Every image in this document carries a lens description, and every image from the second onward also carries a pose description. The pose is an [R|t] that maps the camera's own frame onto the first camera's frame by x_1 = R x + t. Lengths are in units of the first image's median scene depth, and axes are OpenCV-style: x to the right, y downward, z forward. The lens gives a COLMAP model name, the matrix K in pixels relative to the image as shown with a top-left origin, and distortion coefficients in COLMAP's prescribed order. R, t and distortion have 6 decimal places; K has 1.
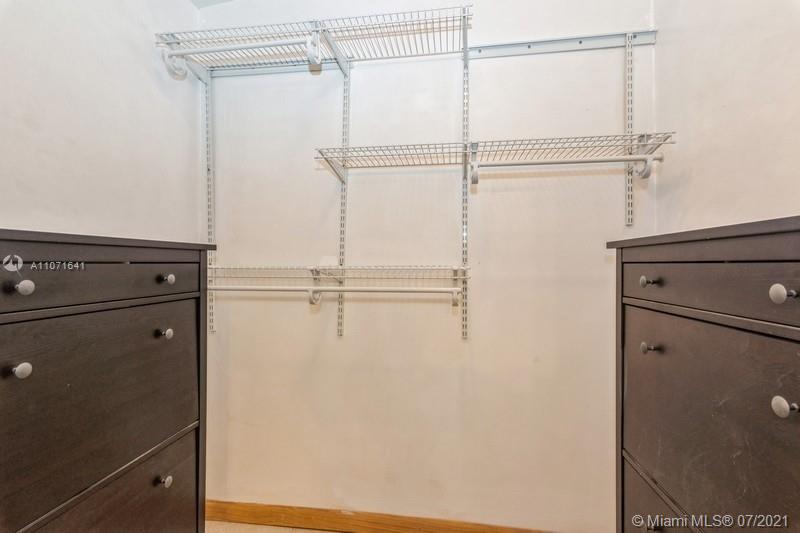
lens RADIAL K [[387.5, 0, 400.0], [0, 387.5, 266.5], [0, 0, 1]] dist [0.014018, -0.000300]
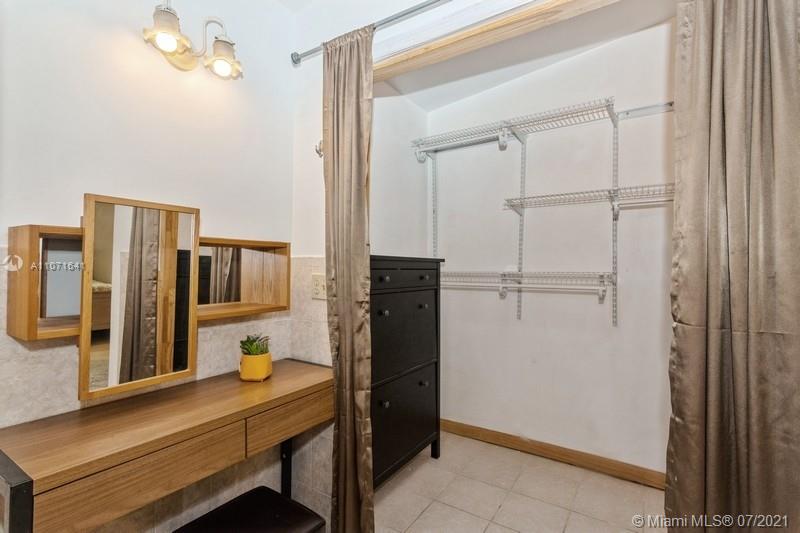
lens RADIAL K [[387.5, 0, 400.0], [0, 387.5, 266.5], [0, 0, 1]] dist [0.014018, -0.000300]
pose [[0.901277, -0.001006, -0.433243, 0.093016], [-0.006587, 0.999850, -0.016025, 0.006385], [0.433194, 0.017296, 0.901135, -0.639661]]
